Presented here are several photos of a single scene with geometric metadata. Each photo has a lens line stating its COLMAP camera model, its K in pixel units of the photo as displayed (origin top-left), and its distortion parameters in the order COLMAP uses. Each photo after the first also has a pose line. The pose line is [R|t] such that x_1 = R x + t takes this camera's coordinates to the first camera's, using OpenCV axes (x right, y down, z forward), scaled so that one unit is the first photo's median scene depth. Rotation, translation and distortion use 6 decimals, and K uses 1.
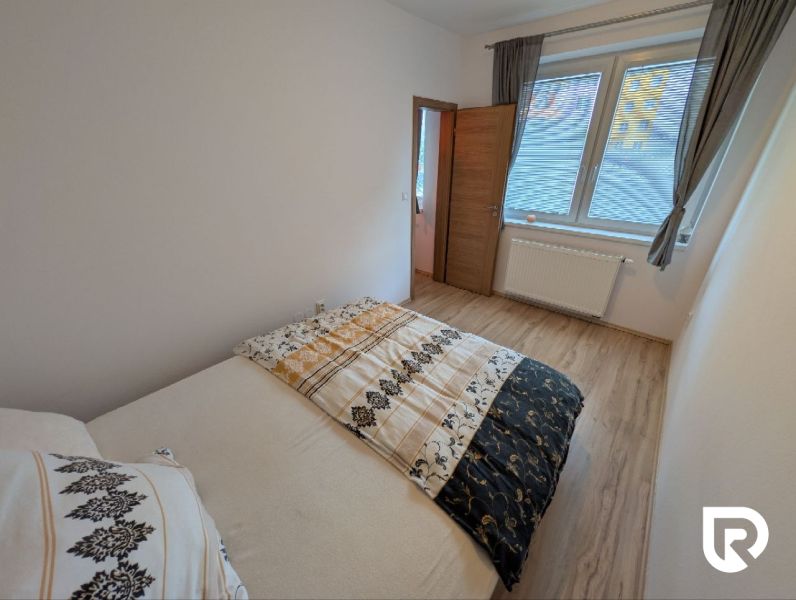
lens RADIAL K [[305.2, 0, 395.6], [0, 305.2, 302.0], [0, 0, 1]] dist [0.002672, 0.000953]
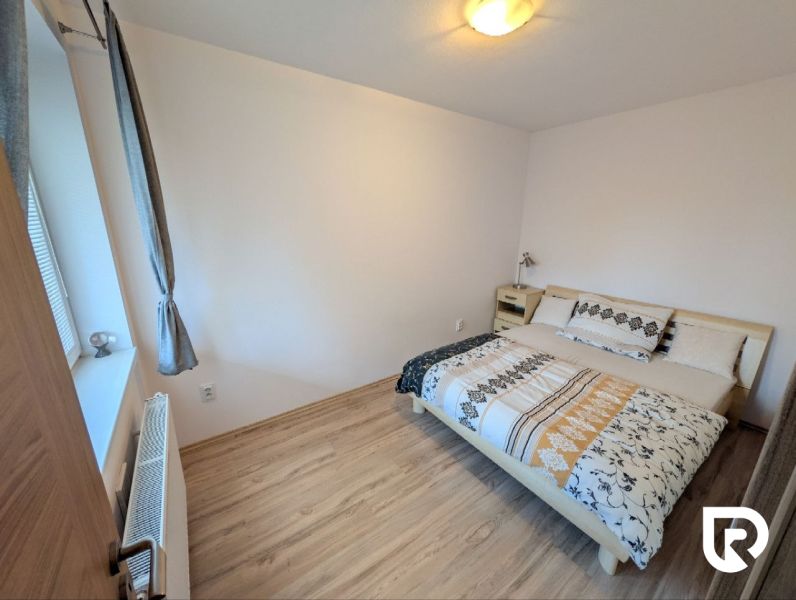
lens RADIAL K [[305.2, 0, 395.6], [0, 305.2, 304.5], [0, 0, 1]] dist [0.002672, 0.000953]
pose [[-0.970971, -0.073165, 0.227733, 0.250001], [0.098873, 0.744166, 0.660637, -0.775986], [-0.217807, 0.663976, -0.715329, 1.519540]]
